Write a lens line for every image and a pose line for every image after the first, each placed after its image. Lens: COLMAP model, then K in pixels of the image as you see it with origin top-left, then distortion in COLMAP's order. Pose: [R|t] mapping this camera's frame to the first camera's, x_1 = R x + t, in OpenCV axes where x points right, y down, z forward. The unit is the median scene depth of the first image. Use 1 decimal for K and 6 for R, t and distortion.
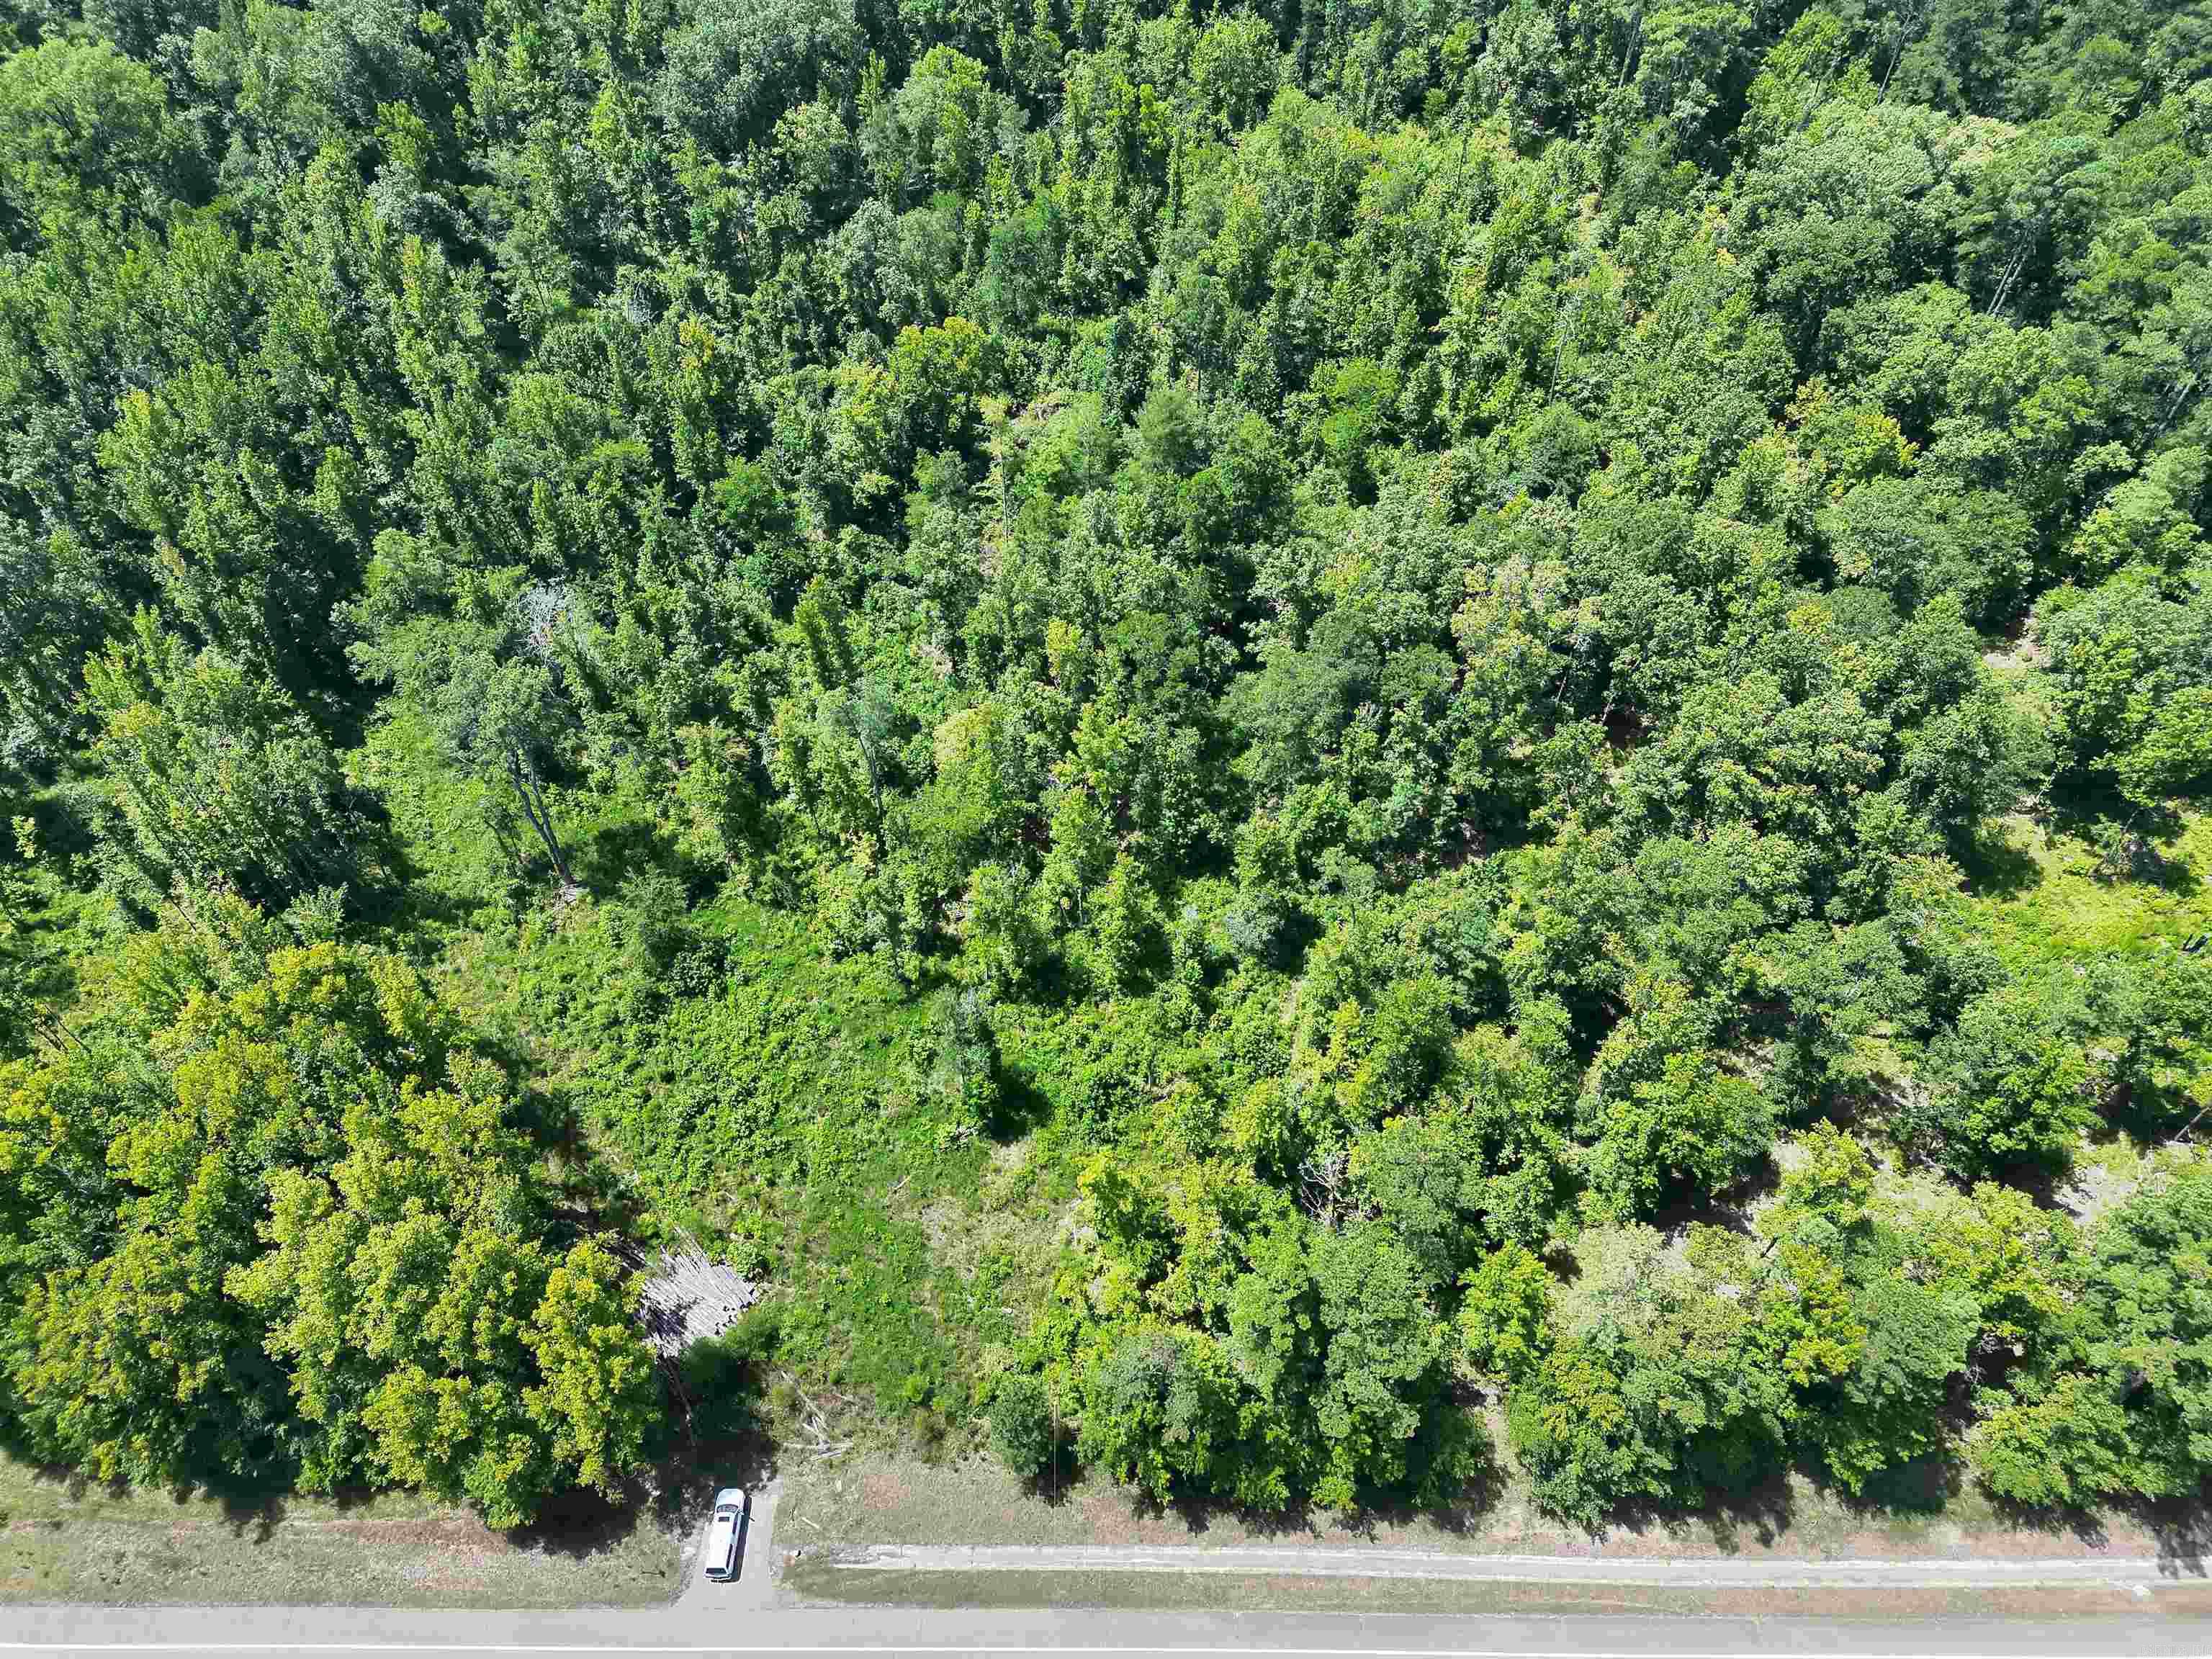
lens RADIAL K [[1583.5, 0, 1113.9], [0, 1583.5, 835.1], [0, 0, 1]] dist [0.050428, -0.000714]
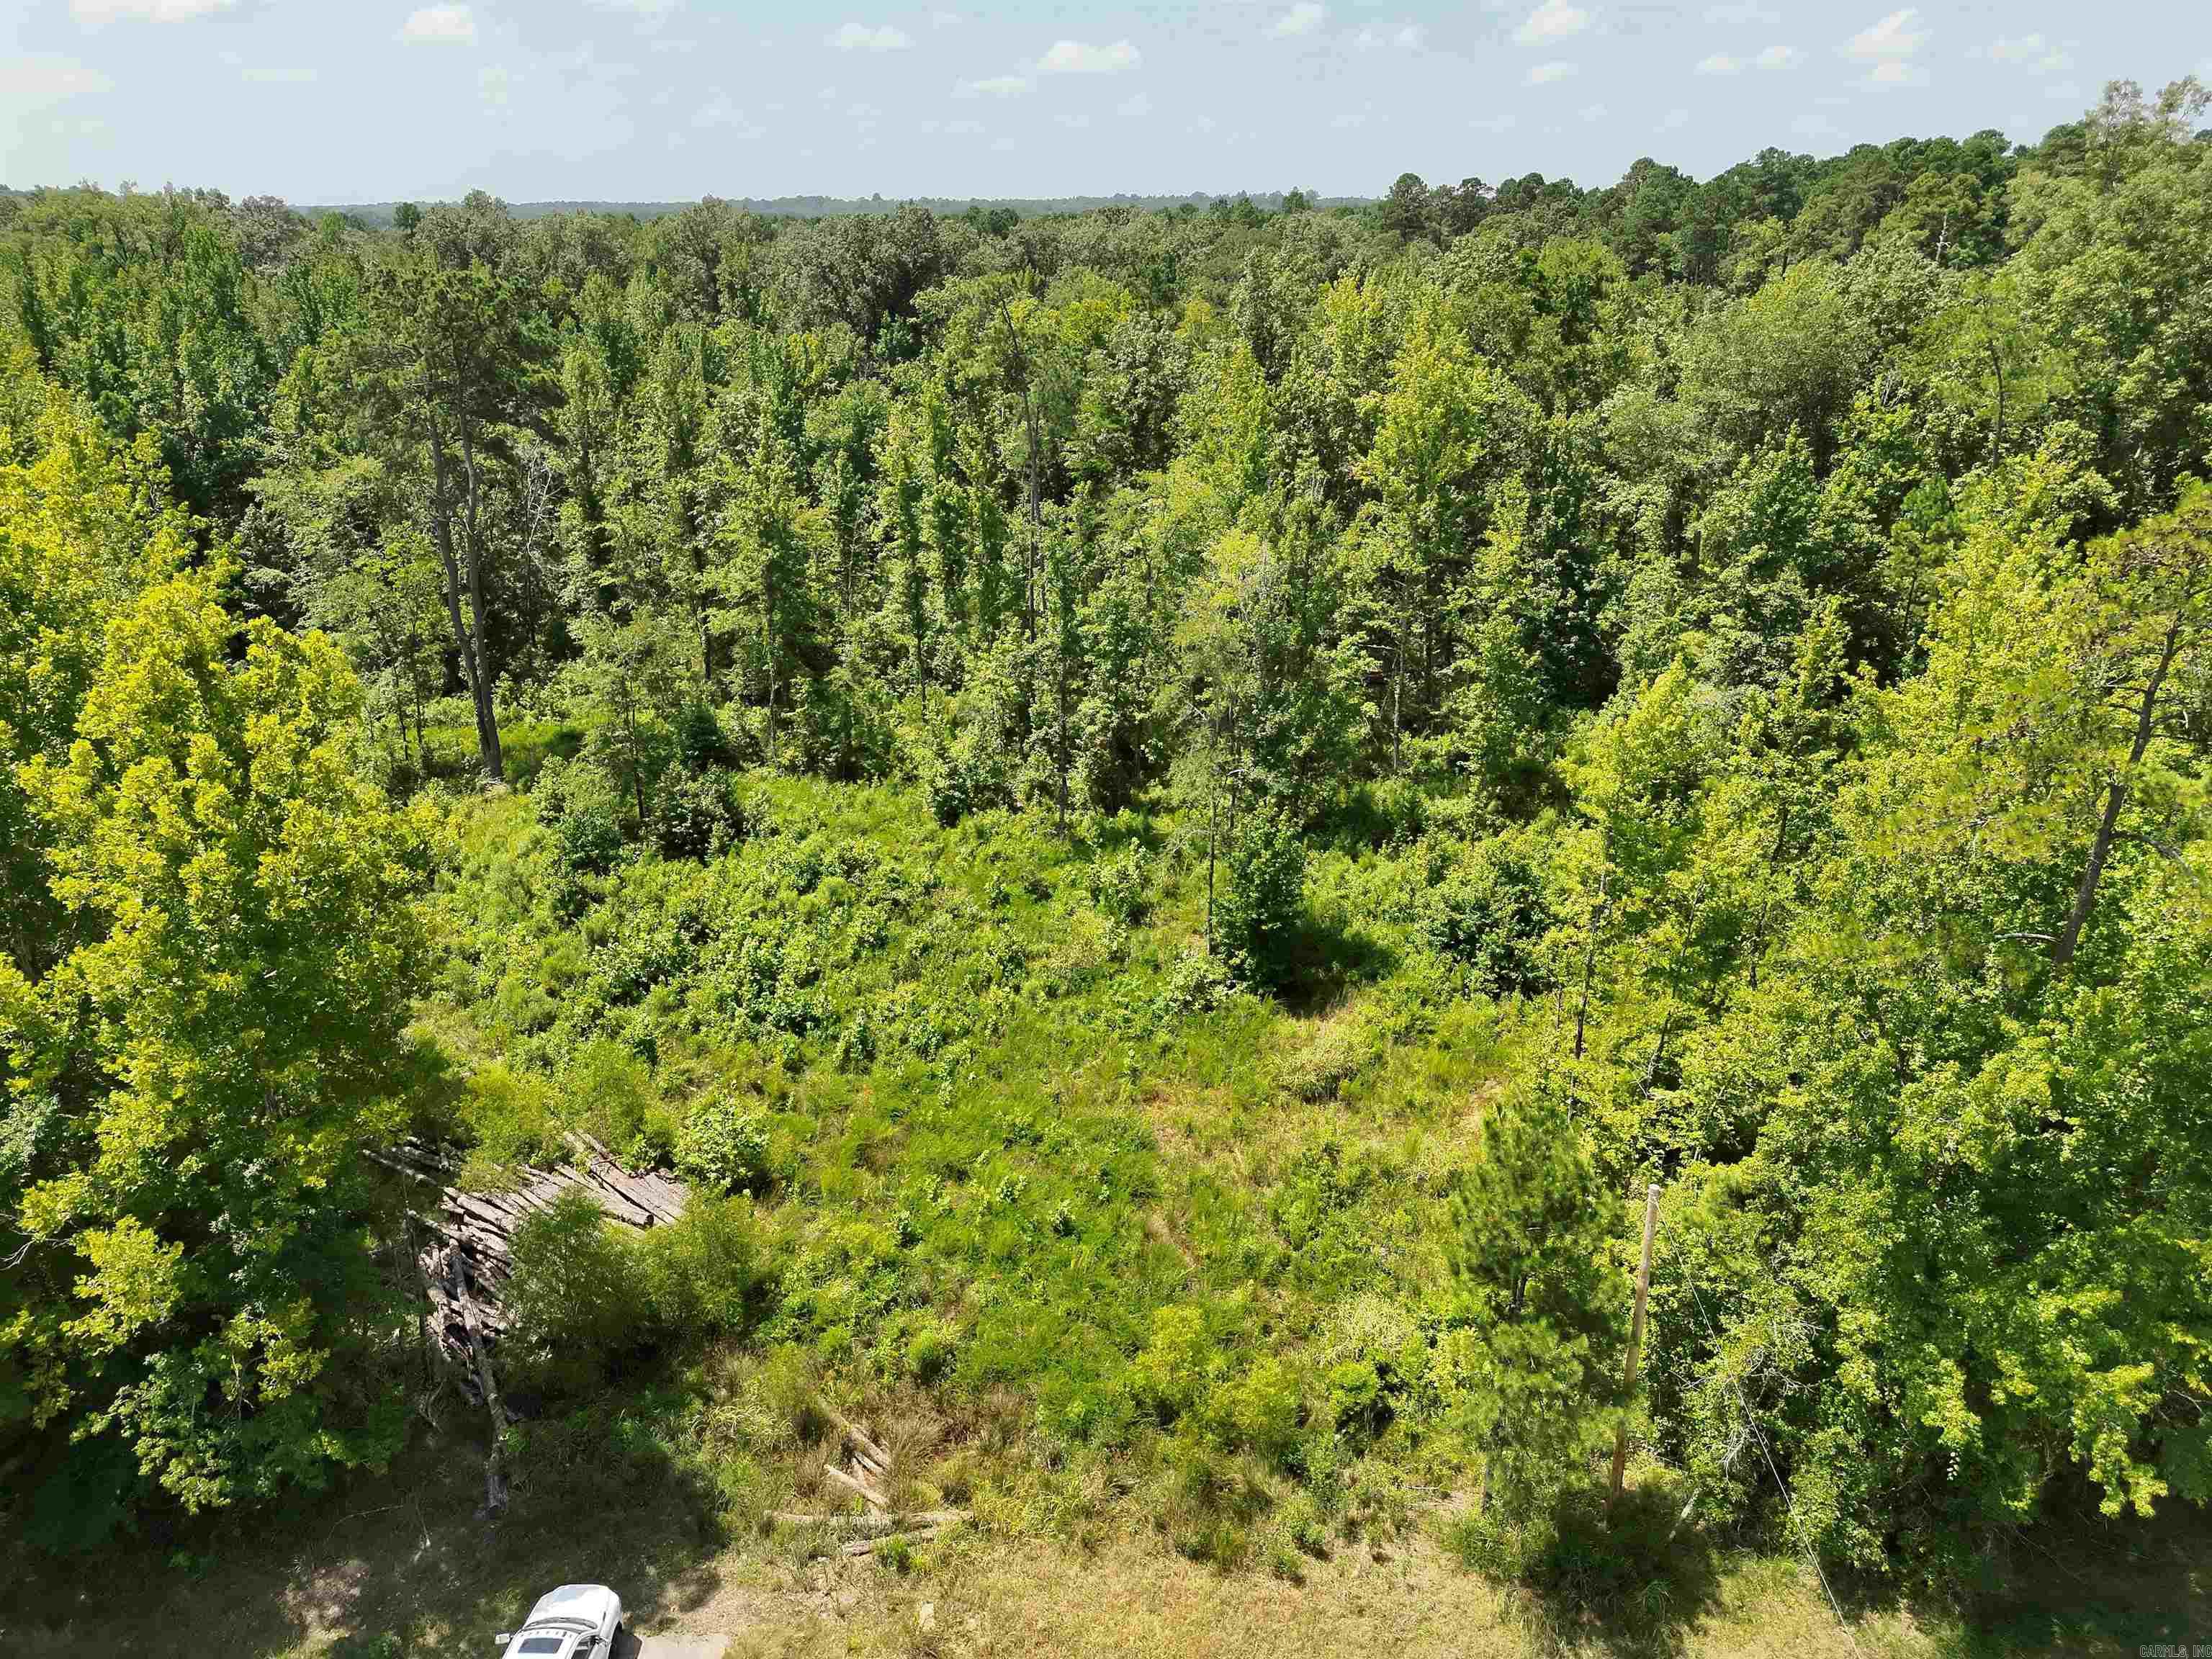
lens RADIAL K [[1552.0, 0, 1106.0], [0, 1552.0, 829.5], [0, 0, 1]] dist [0.076455, -0.063916]
pose [[0.999633, 0.020305, -0.017924, -0.121436], [-0.026671, 0.853179, -0.520935, 0.392476], [0.004714, 0.521222, 0.853408, 0.594419]]
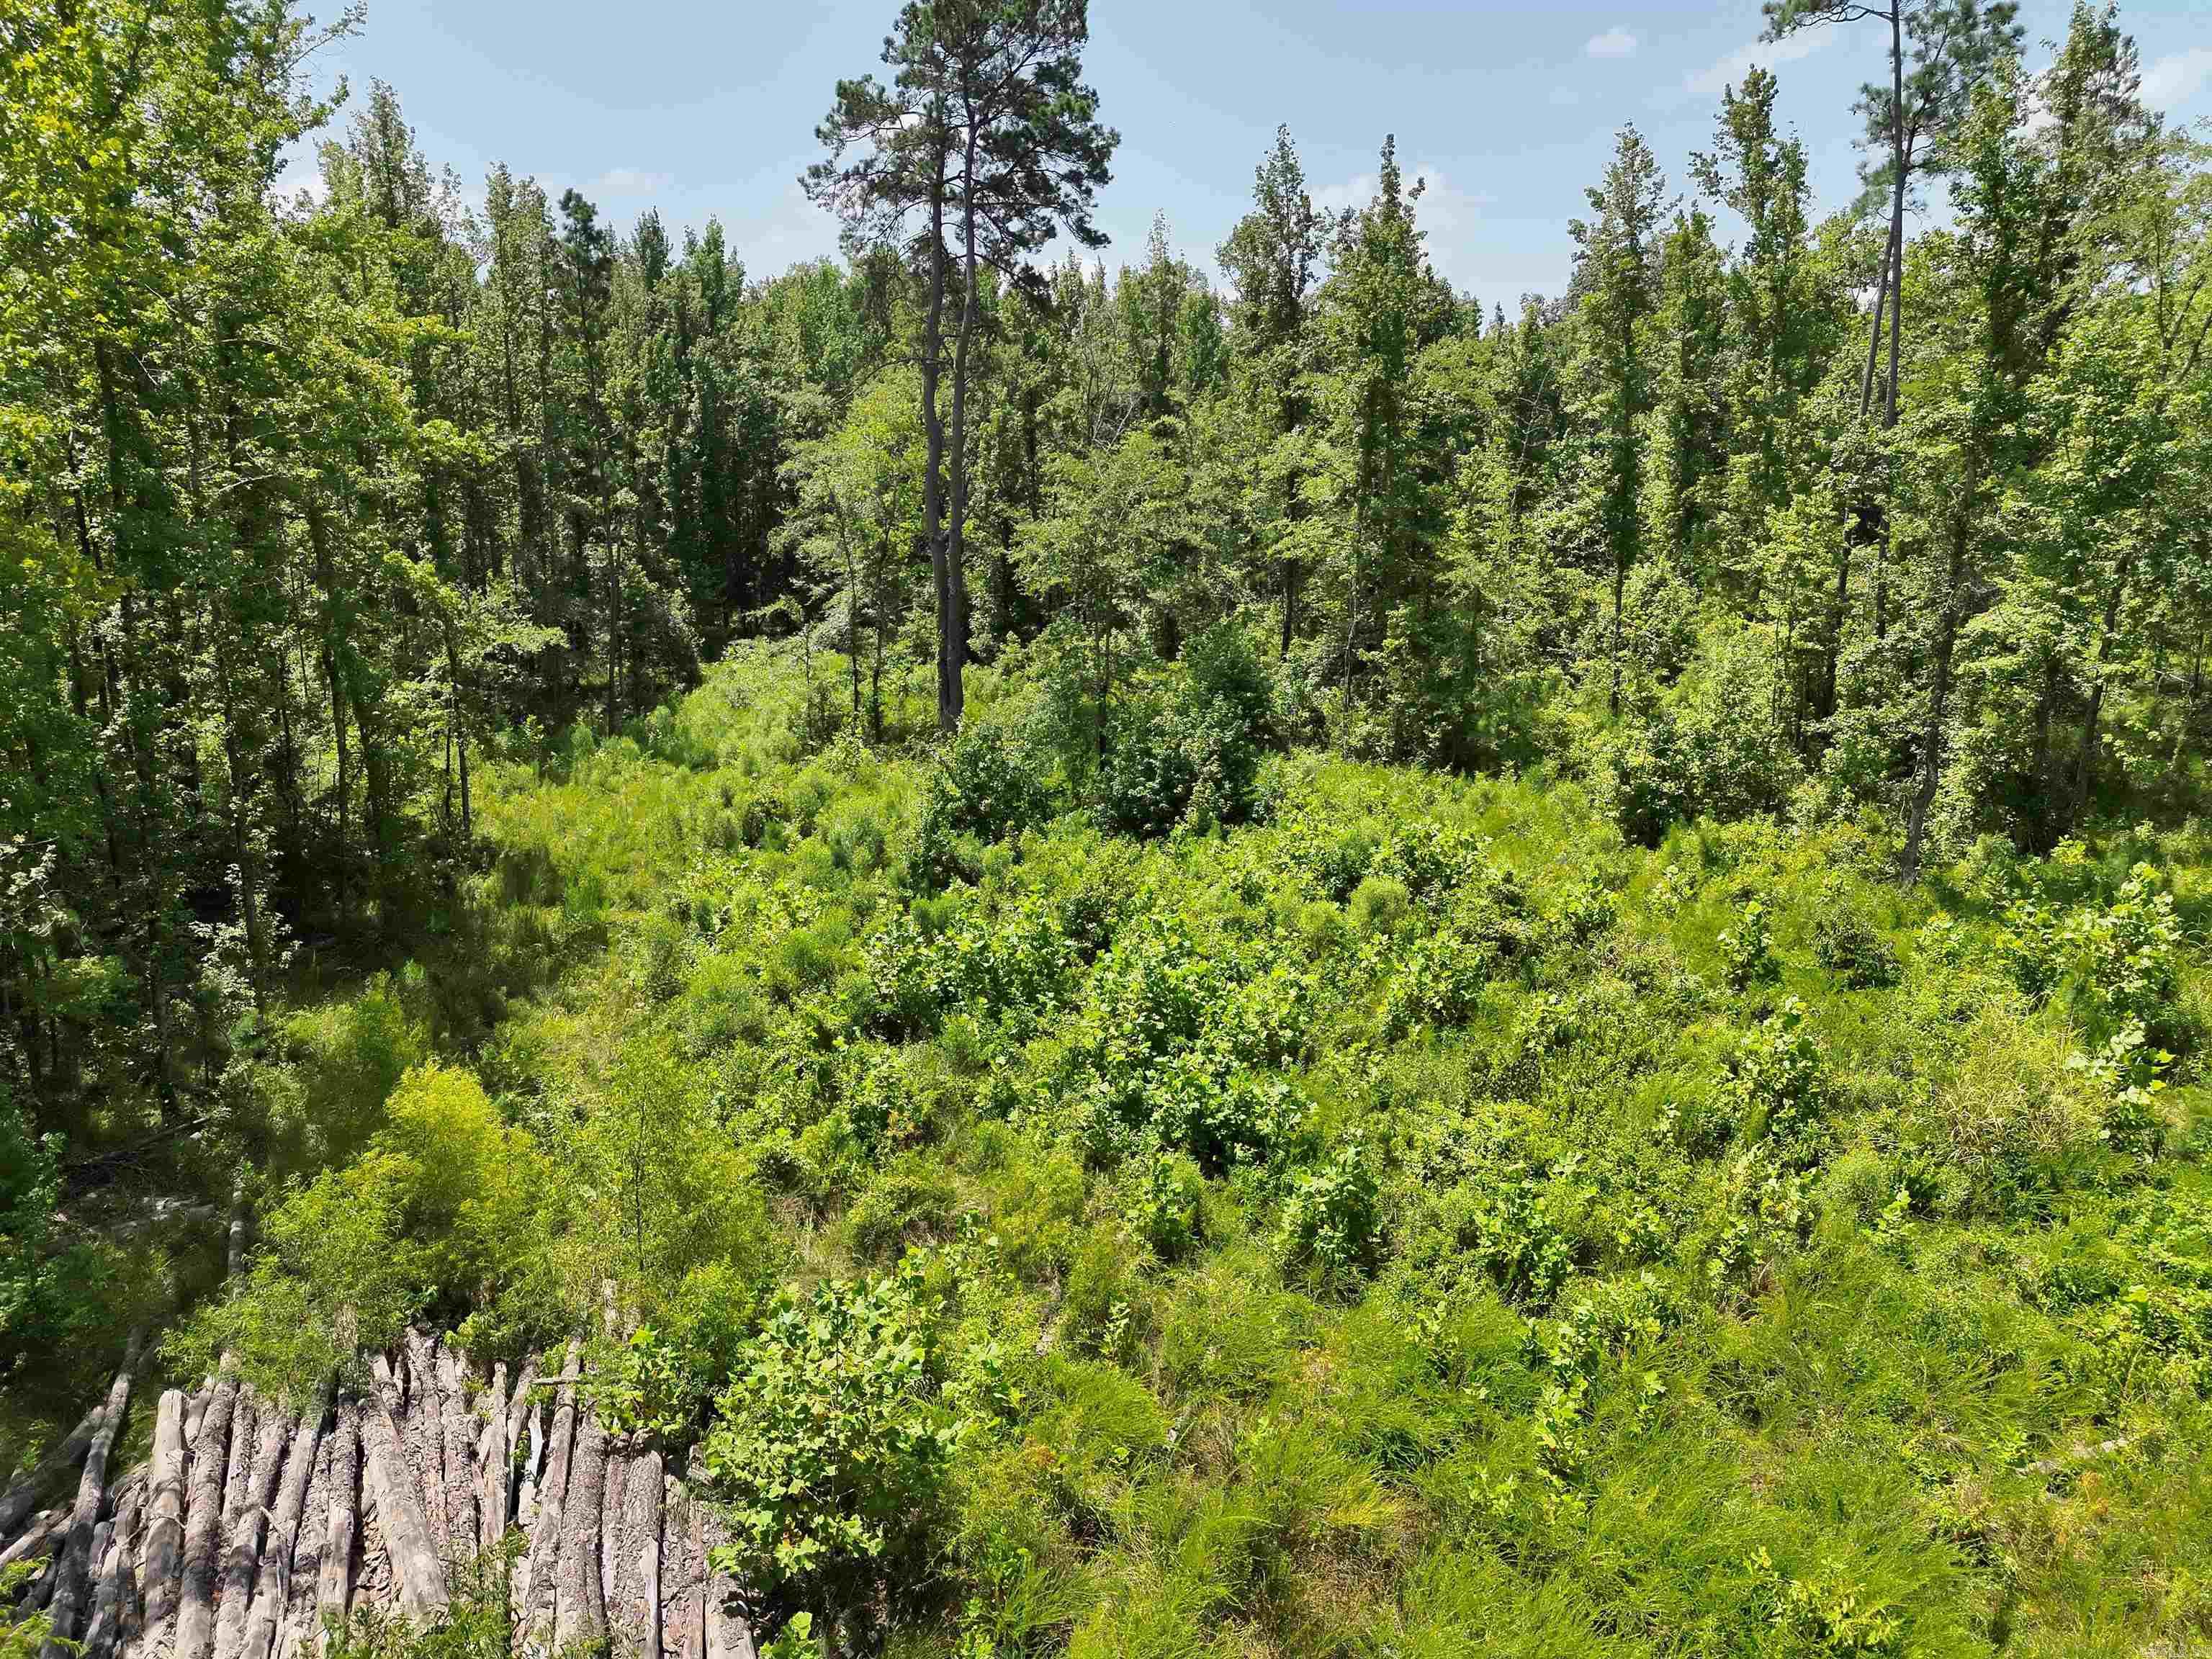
lens RADIAL K [[1552.0, 0, 1106.0], [0, 1552.0, 829.5], [0, 0, 1]] dist [0.076455, -0.063916]
pose [[0.894007, 0.117511, -0.432369, -0.154650], [-0.364576, 0.751739, -0.549521, 0.283344], [0.260454, 0.648907, 0.714901, 0.855636]]
